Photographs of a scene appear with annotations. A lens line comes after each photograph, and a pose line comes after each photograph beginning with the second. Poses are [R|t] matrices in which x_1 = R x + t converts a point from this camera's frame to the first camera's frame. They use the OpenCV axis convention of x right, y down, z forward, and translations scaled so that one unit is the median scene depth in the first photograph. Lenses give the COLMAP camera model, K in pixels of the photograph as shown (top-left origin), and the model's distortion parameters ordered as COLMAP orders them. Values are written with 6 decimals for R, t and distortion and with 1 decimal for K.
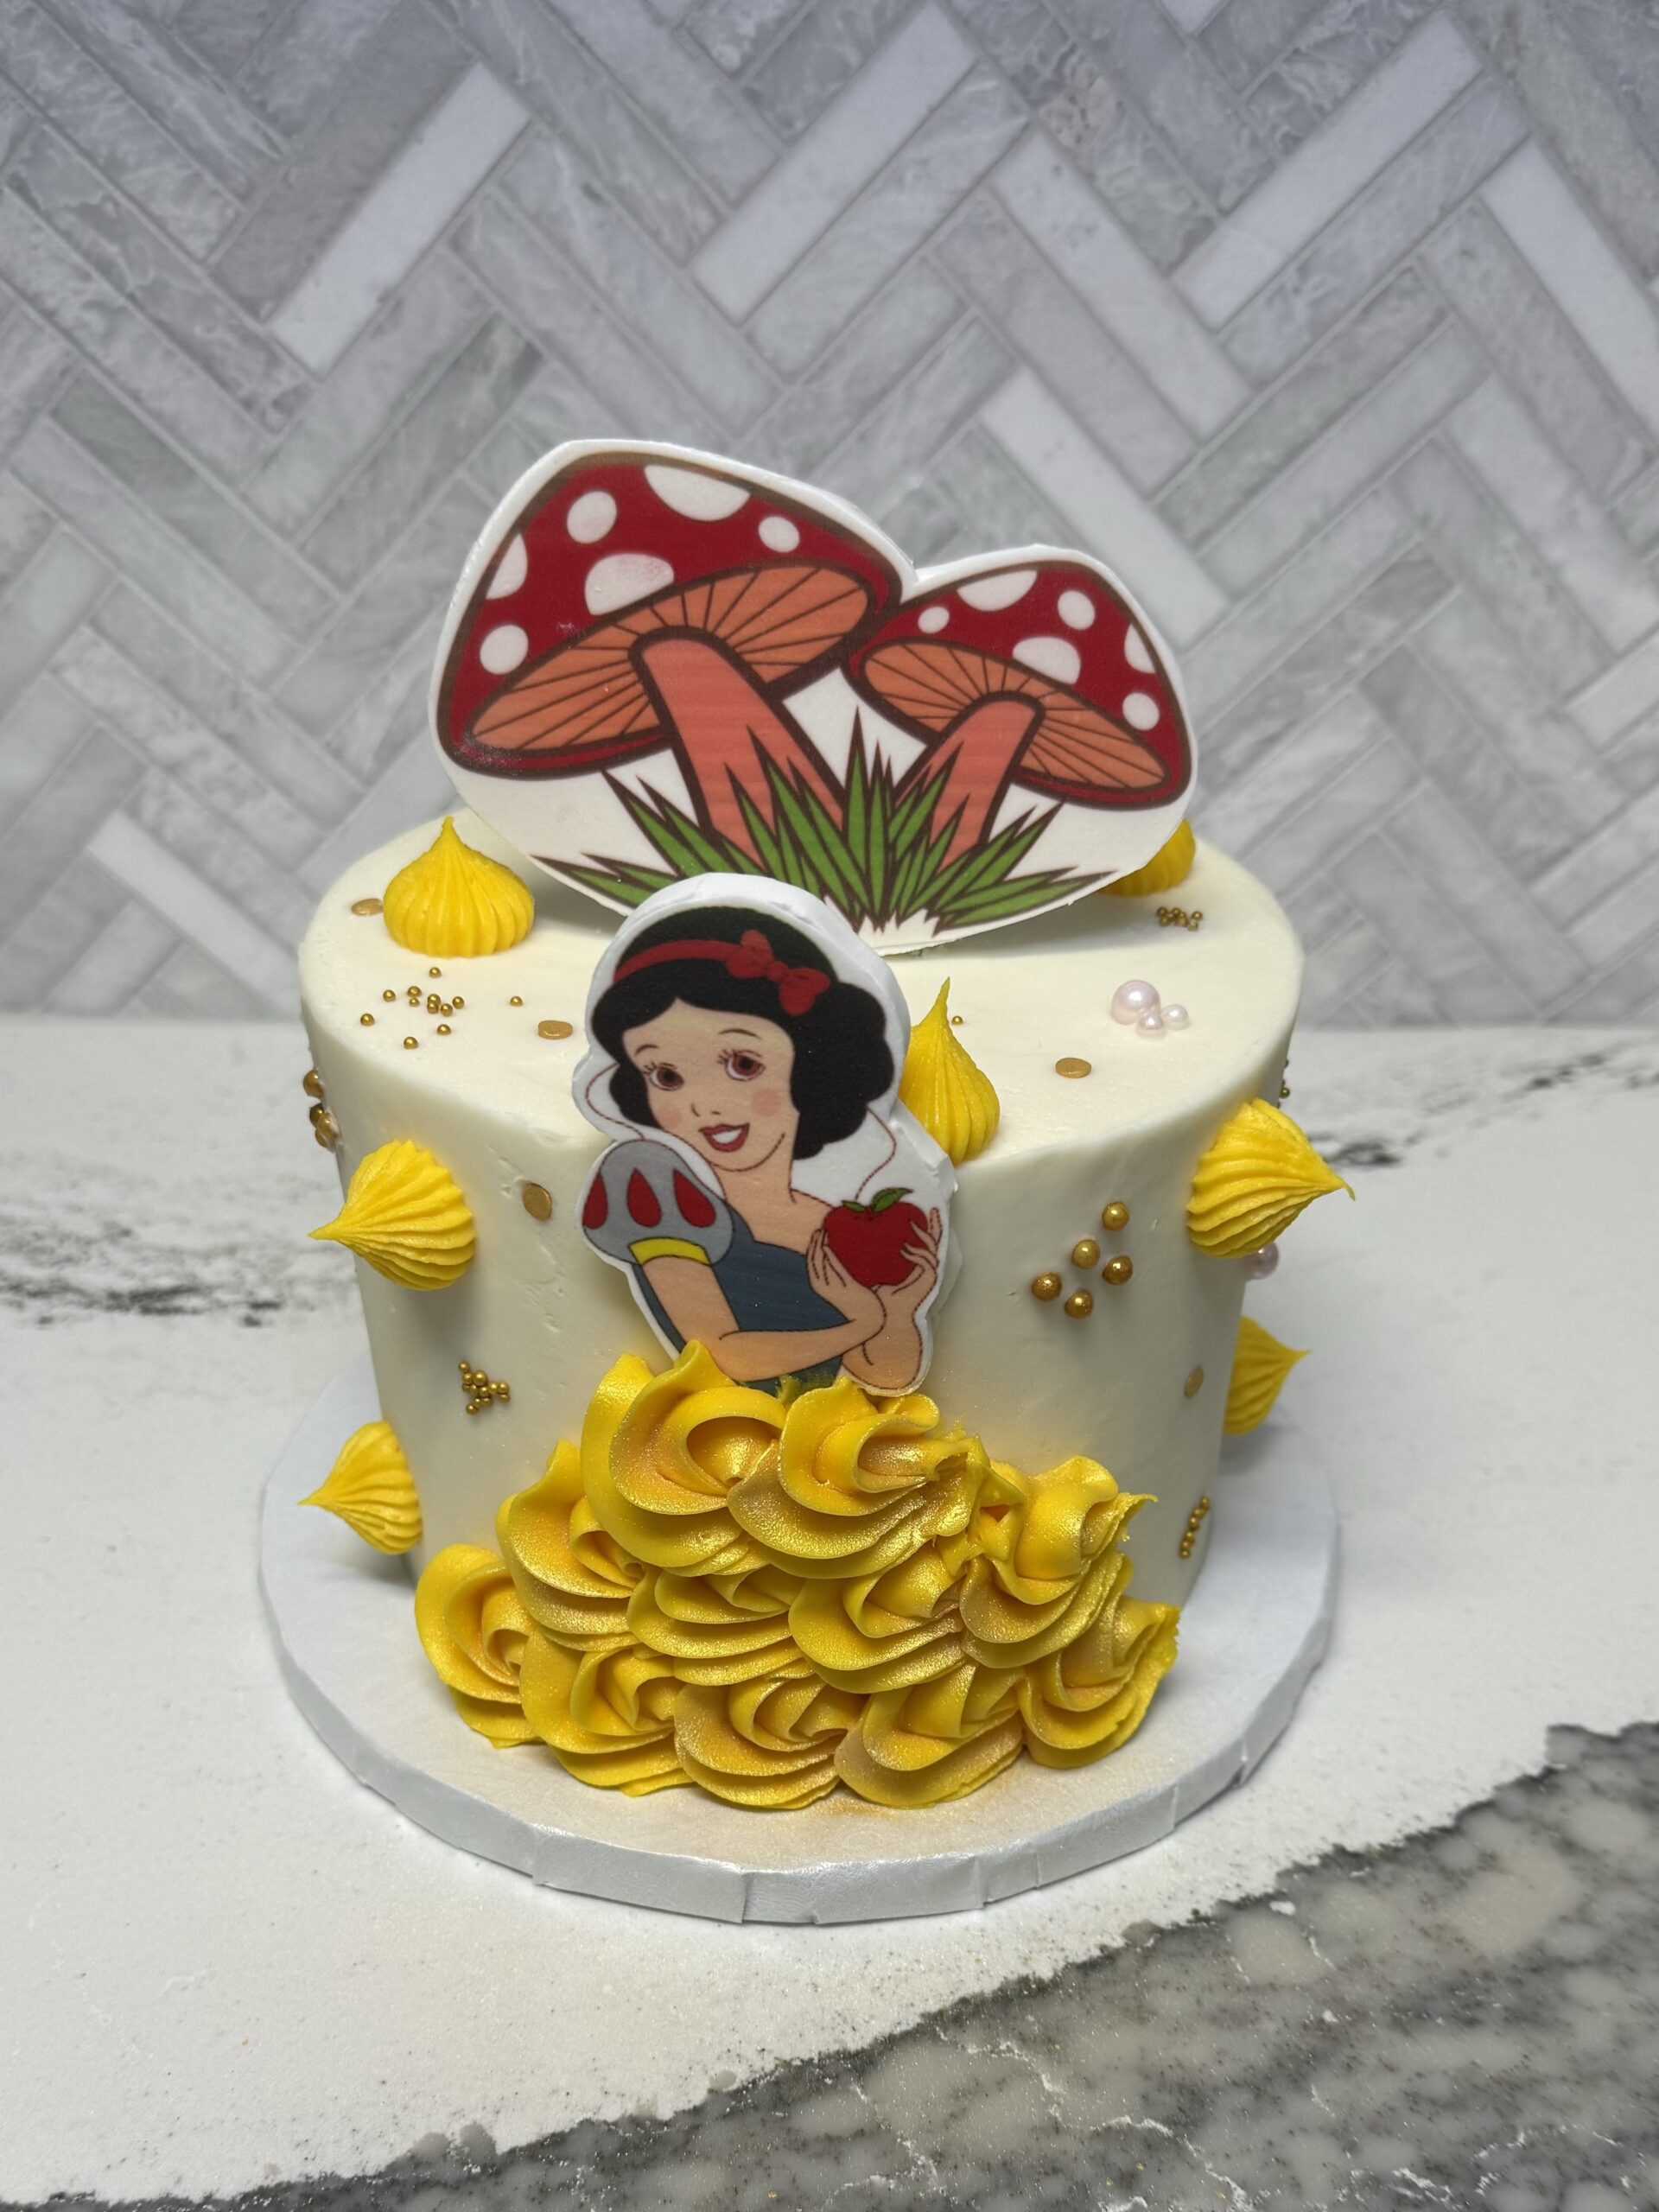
lens RADIAL K [[2255.1, 0, 814.8], [0, 2255.1, 1472.8], [0, 0, 1]] dist [0.122276, -0.229427]
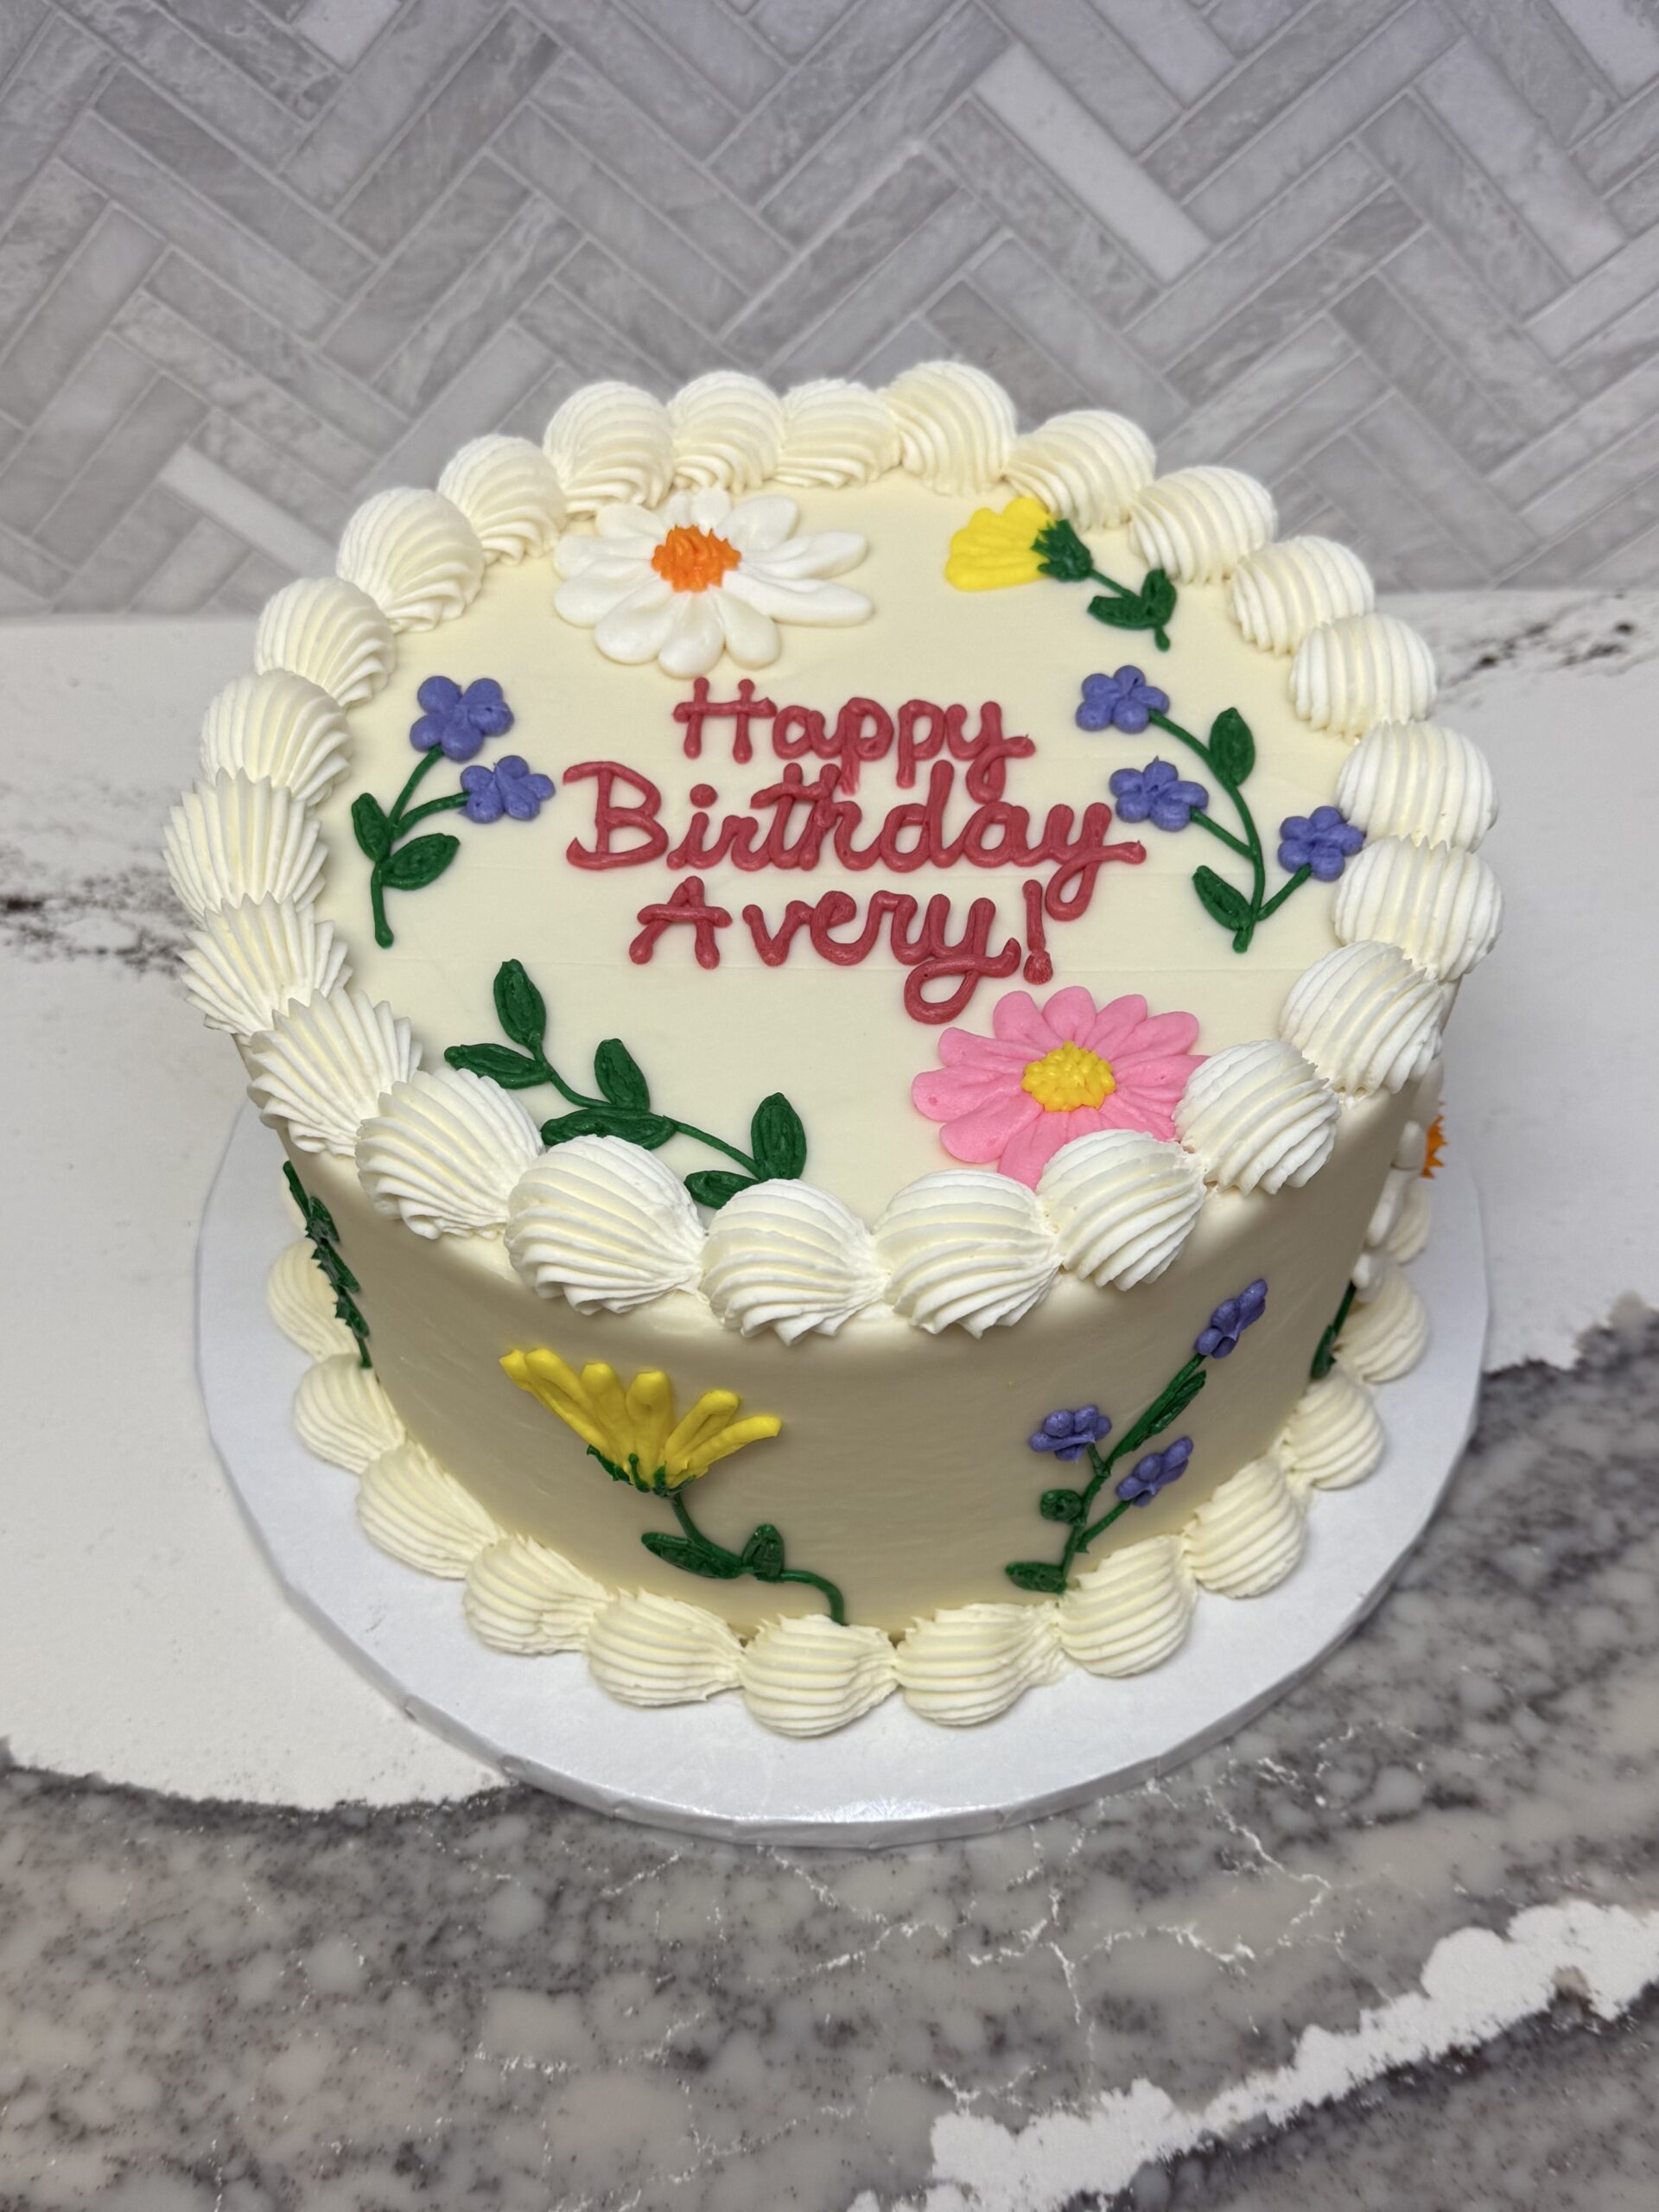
lens RADIAL K [[2230.5, 0, 833.5], [0, 2230.5, 1268.5], [0, 0, 1]] dist [0.169963, -0.406146]
pose [[0.999682, -0.024151, -0.007186, 0.001076], [0.025189, 0.950334, 0.310211, -0.283108], [-0.000663, -0.310293, 0.950641, -0.168047]]
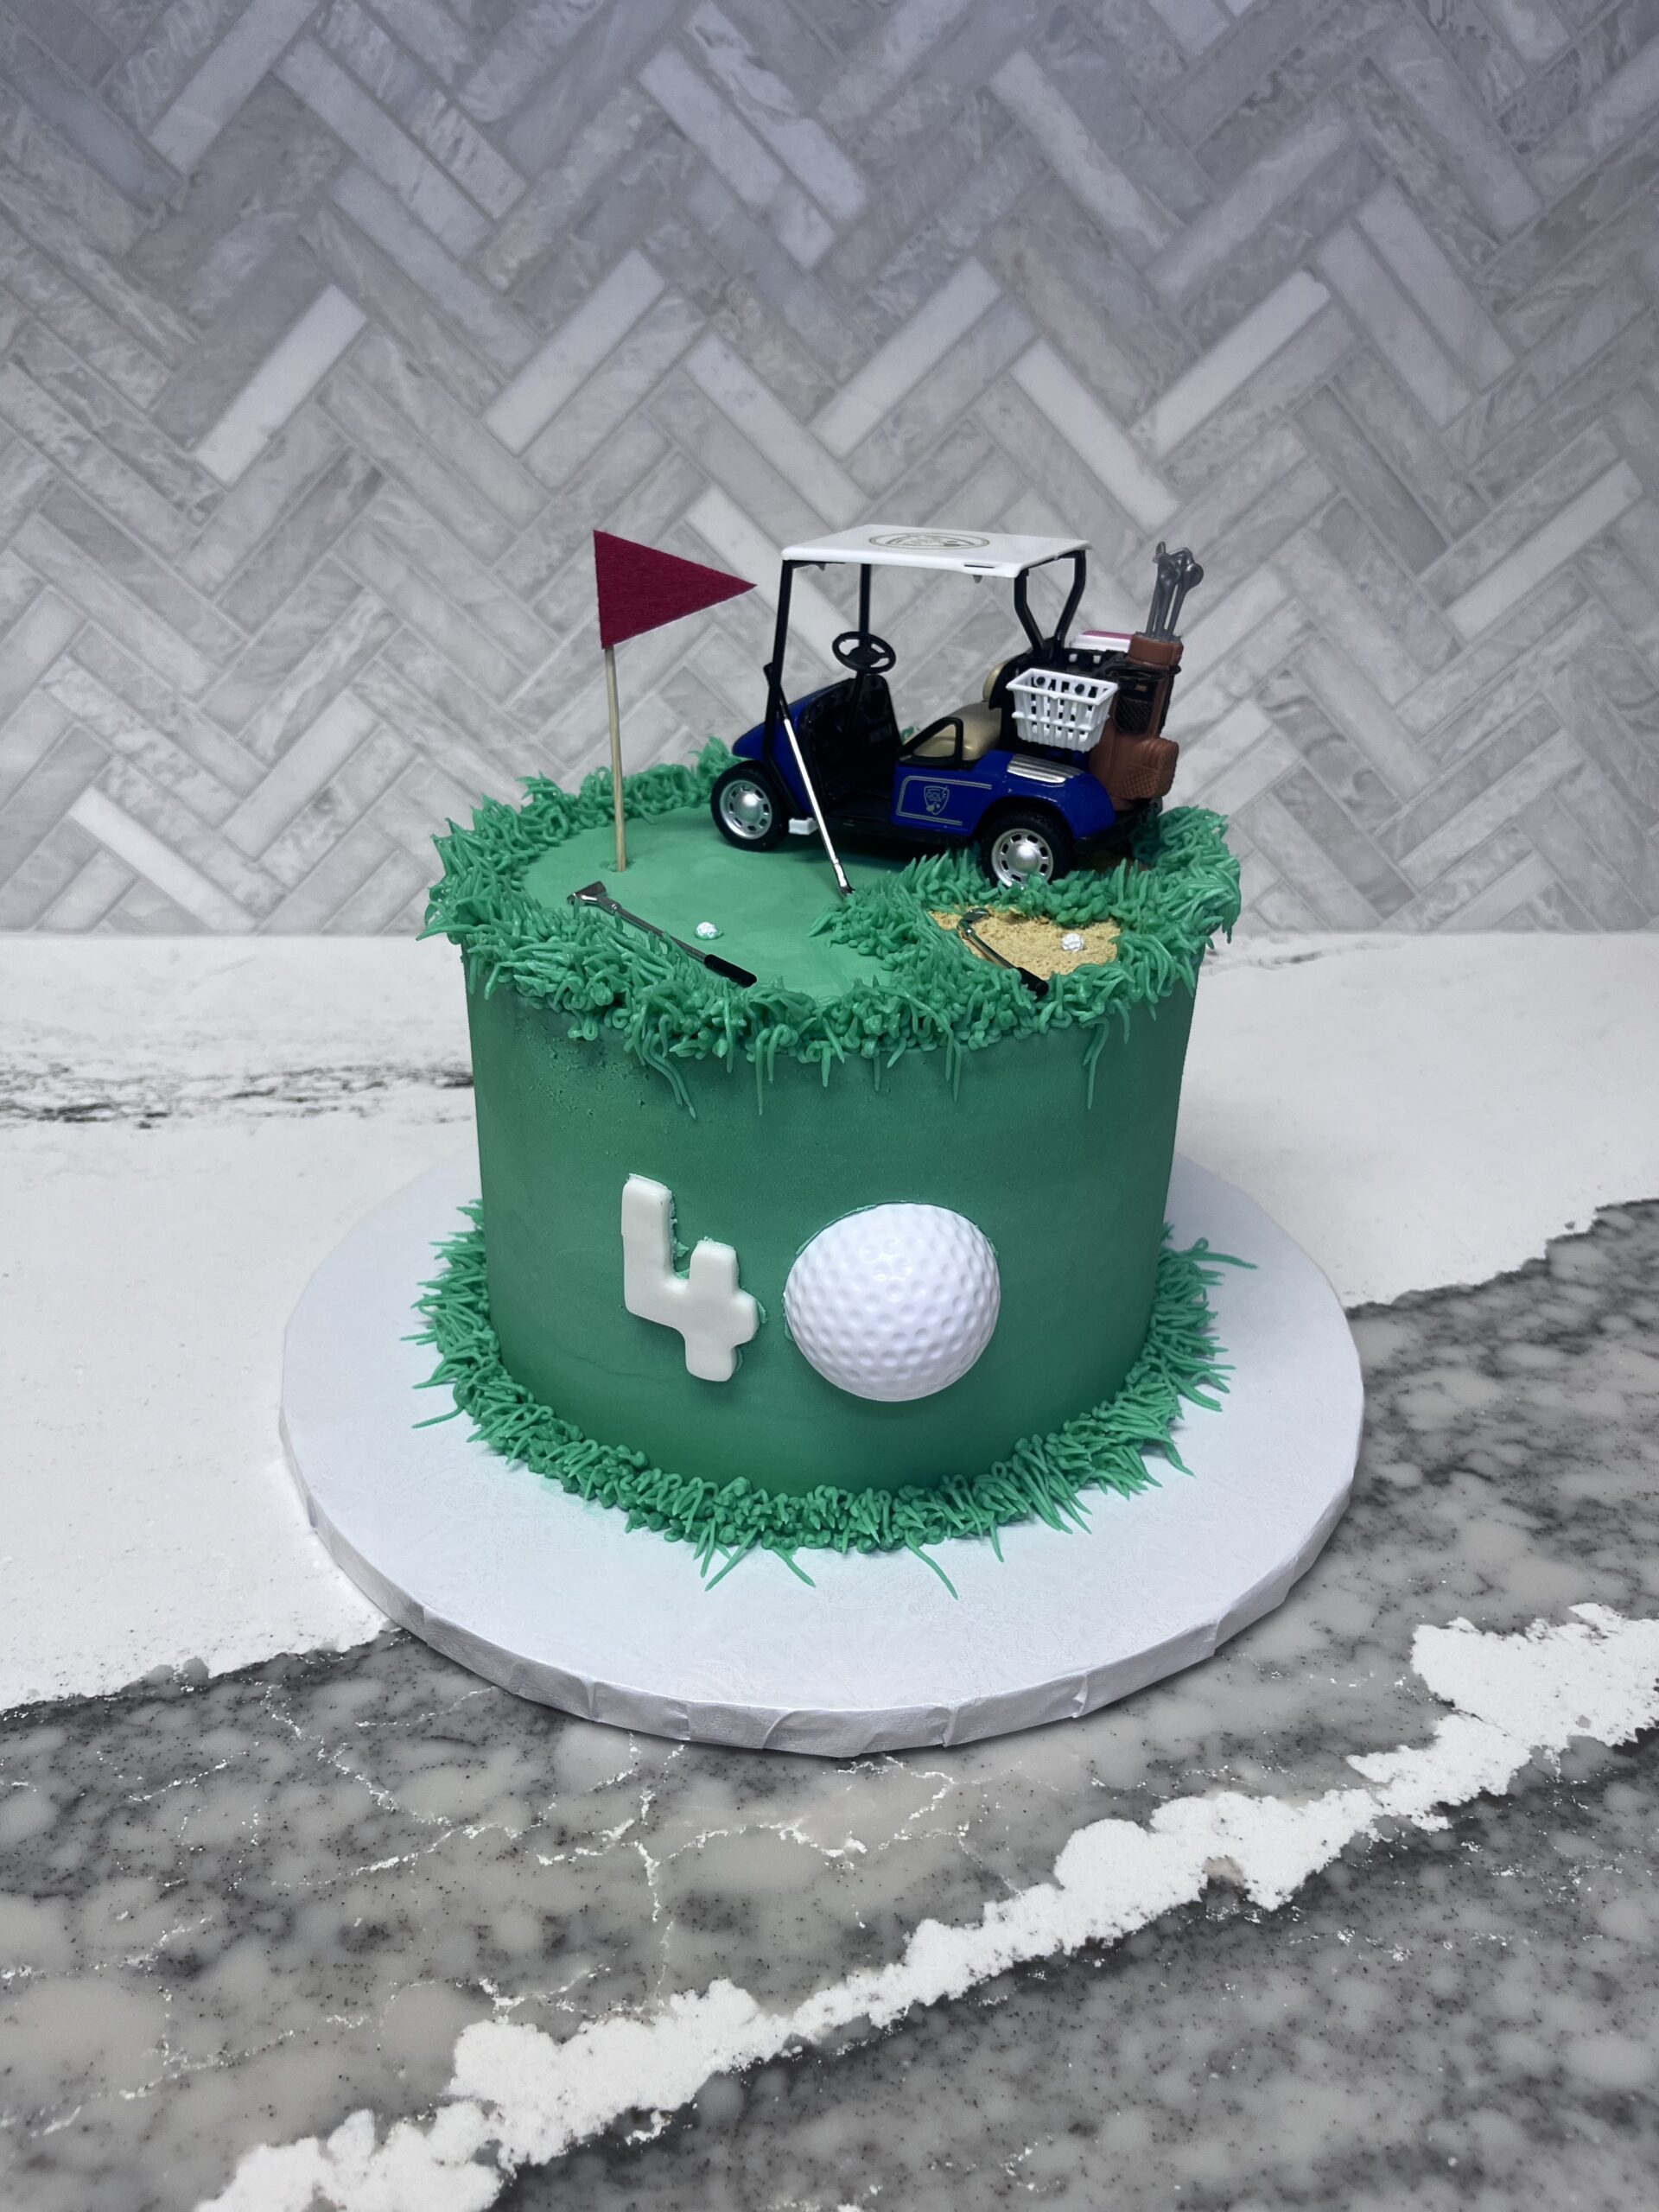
lens RADIAL K [[1681.6, 0, 824.4], [0, 1681.6, 1102.8], [0, 0, 1]] dist [0.070712, -0.123779]
pose [[0.999056, -0.012796, 0.041509, 0.116061], [0.018961, 0.988241, -0.151725, 0.081048], [-0.039079, 0.152369, 0.987551, -0.022143]]
